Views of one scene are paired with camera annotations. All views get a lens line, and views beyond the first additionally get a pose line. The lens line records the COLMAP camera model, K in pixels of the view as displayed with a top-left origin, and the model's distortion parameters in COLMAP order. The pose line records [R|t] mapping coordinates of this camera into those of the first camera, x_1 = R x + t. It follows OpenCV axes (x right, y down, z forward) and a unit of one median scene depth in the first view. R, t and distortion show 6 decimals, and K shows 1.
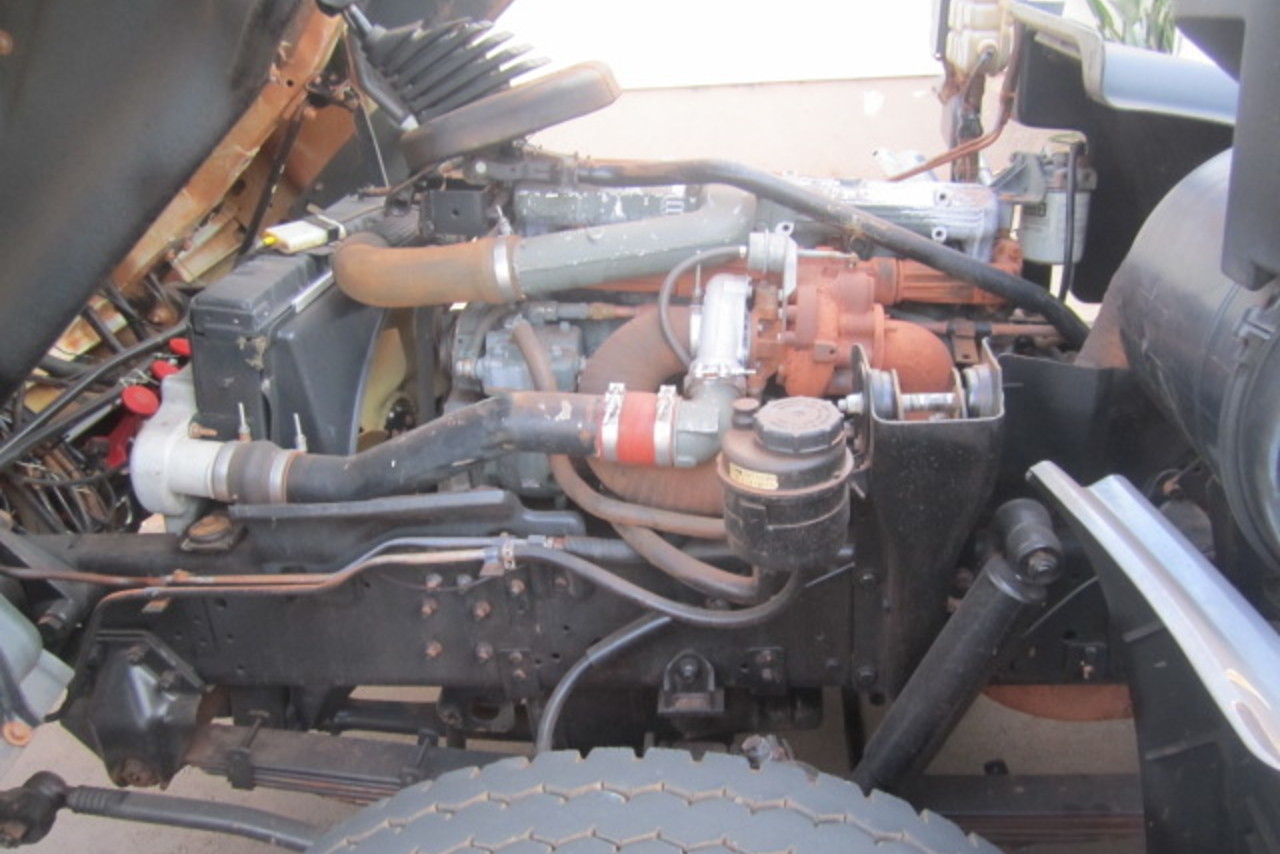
lens RADIAL K [[1041.8, 0, 640.0], [0, 1041.8, 427.0], [0, 0, 1]] dist [-0.056730, 0.000351]
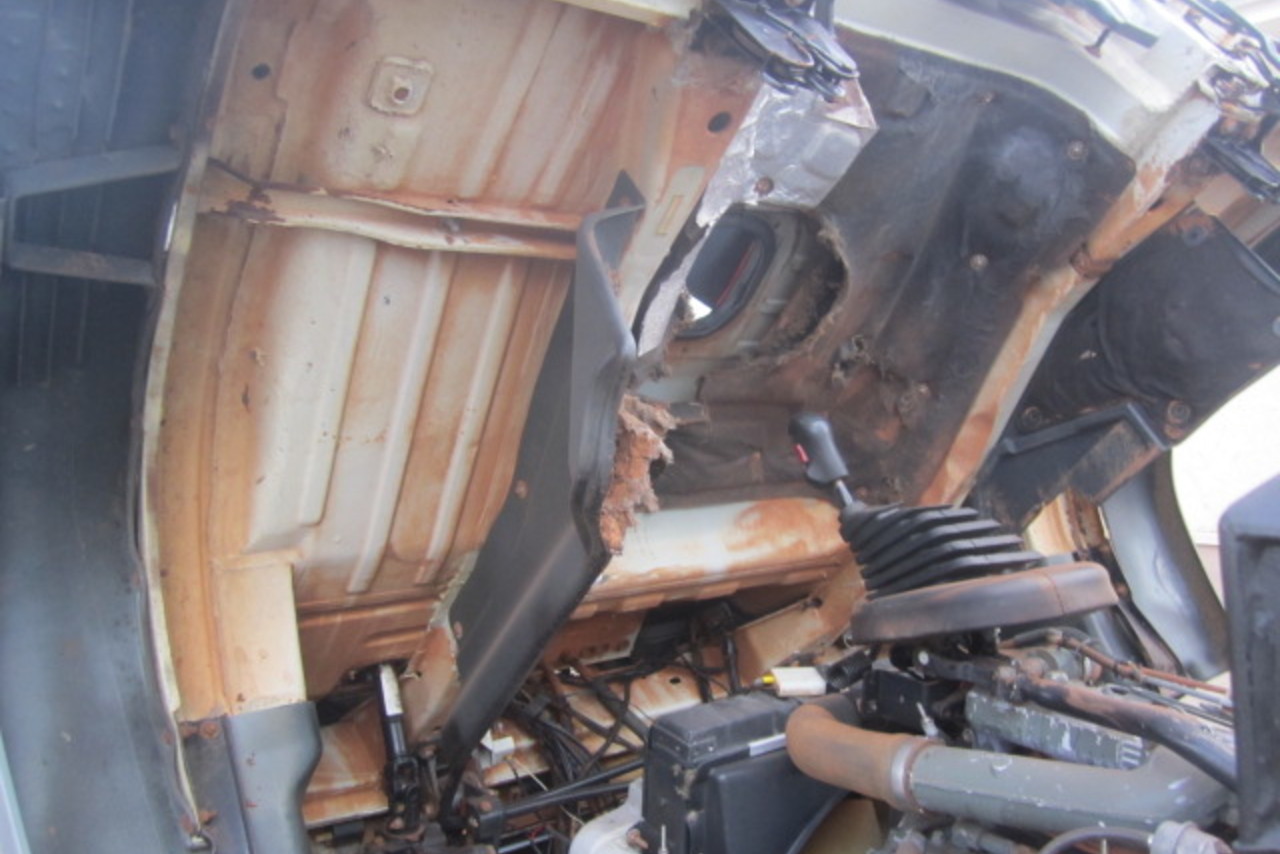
lens RADIAL K [[1041.8, 0, 640.0], [0, 1041.8, 427.0], [0, 0, 1]] dist [-0.056730, 0.000351]
pose [[0.667408, 0.048784, -0.743093, 0.348807], [-0.322518, 0.918350, -0.229380, -0.143678], [0.671230, 0.392751, 0.628648, 0.164248]]
